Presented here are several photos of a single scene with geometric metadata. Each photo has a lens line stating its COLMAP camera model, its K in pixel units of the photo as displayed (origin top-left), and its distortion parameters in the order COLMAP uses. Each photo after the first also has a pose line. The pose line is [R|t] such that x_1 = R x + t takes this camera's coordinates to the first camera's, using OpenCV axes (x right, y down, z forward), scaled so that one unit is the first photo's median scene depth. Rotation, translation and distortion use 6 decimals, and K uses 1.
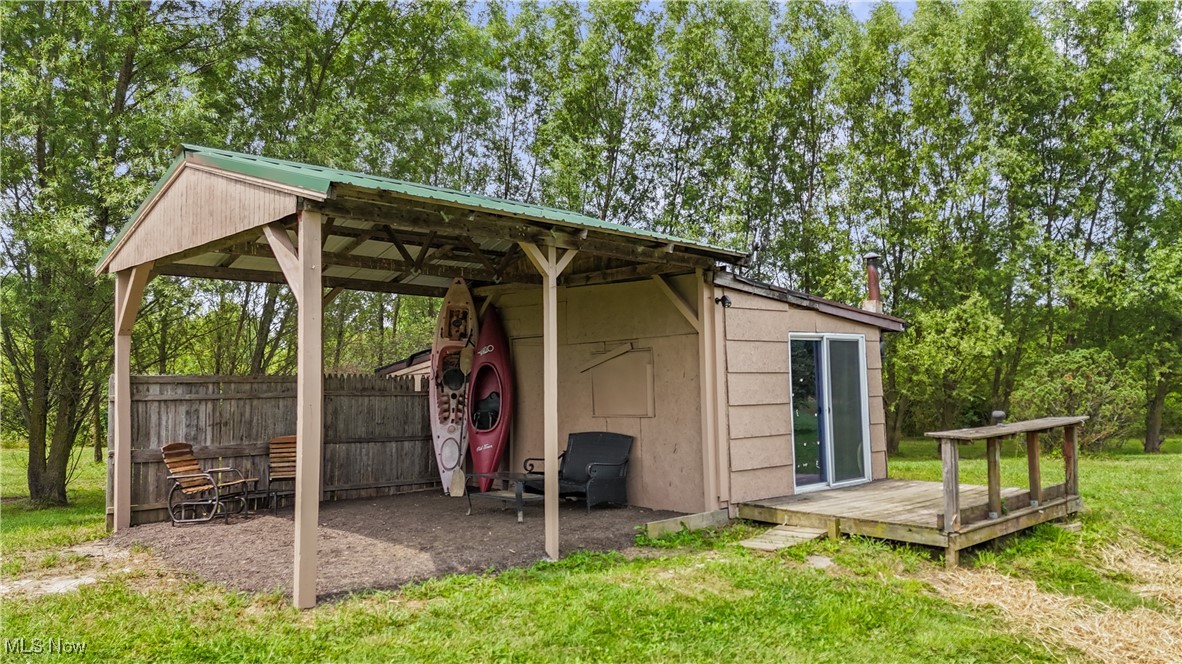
lens RADIAL K [[862.7, 0, 591.0], [0, 862.7, 332.0], [0, 0, 1]] dist [-0.000418, -0.001038]
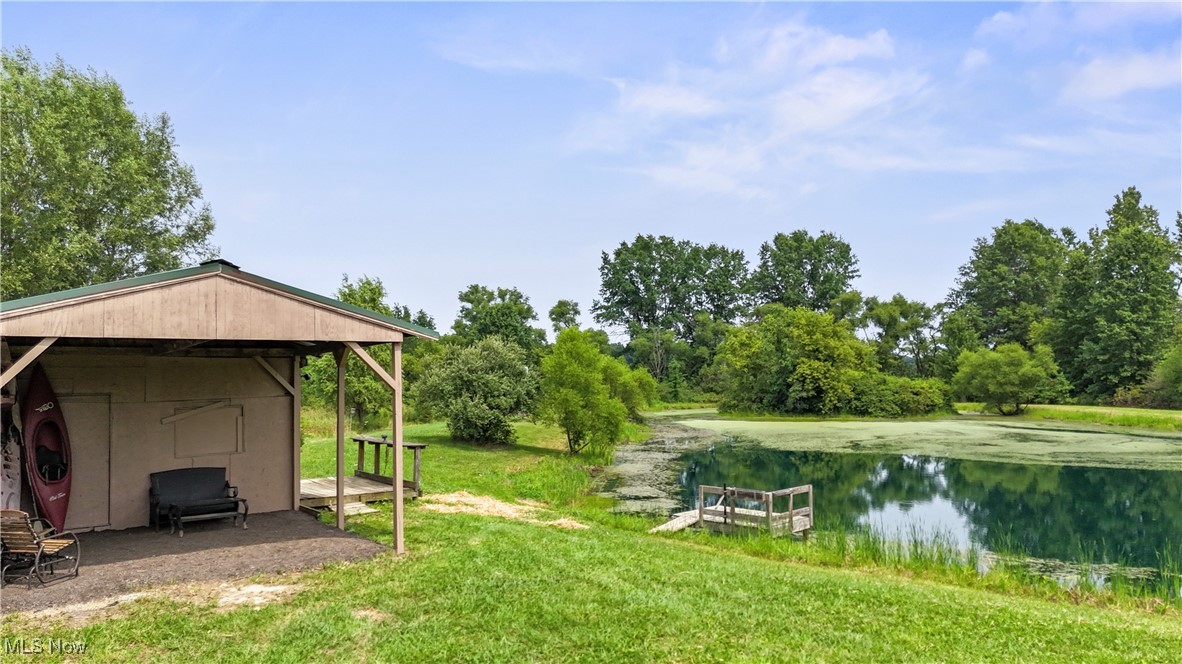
lens RADIAL K [[862.7, 0, 591.0], [0, 862.7, 332.0], [0, 0, 1]] dist [-0.000418, -0.001038]
pose [[0.104278, 0.055419, 0.993003, -1.250257], [-0.052614, 0.997356, -0.050137, -0.059851], [-0.993156, -0.047018, 0.106918, 0.241767]]
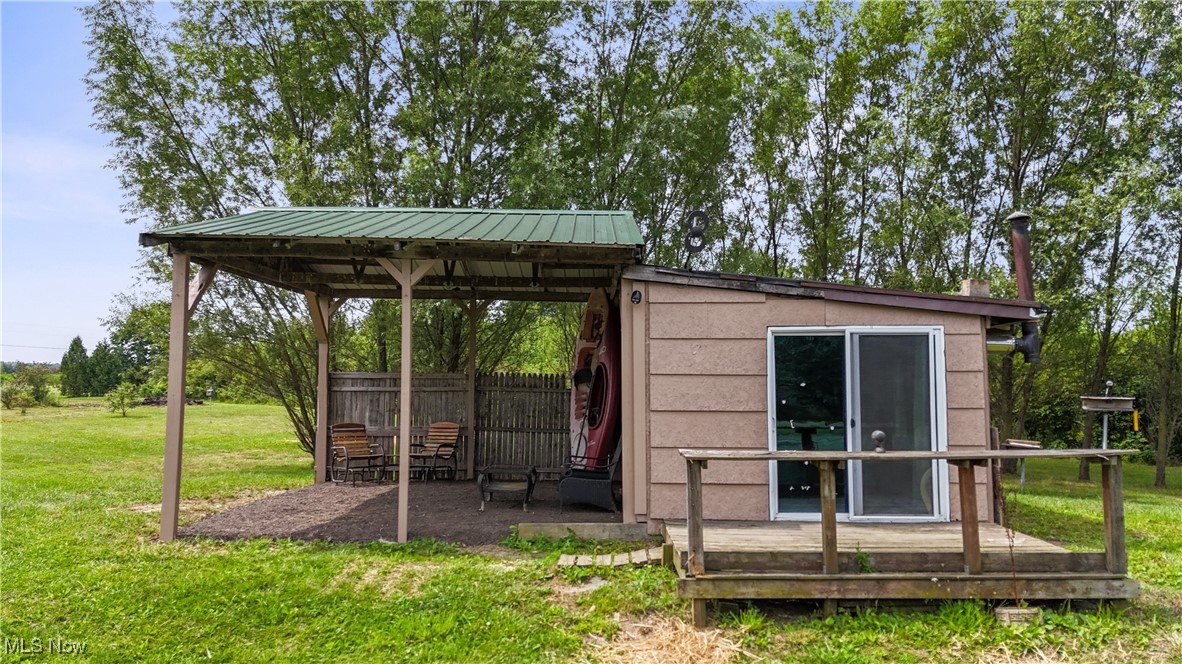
lens RADIAL K [[862.7, 0, 591.0], [0, 862.7, 332.0], [0, 0, 1]] dist [-0.000418, -0.001038]
pose [[0.724185, -0.023790, -0.689195, 0.646238], [0.028037, 0.999594, -0.005045, 0.003905], [0.689036, -0.015670, 0.724558, 0.257284]]
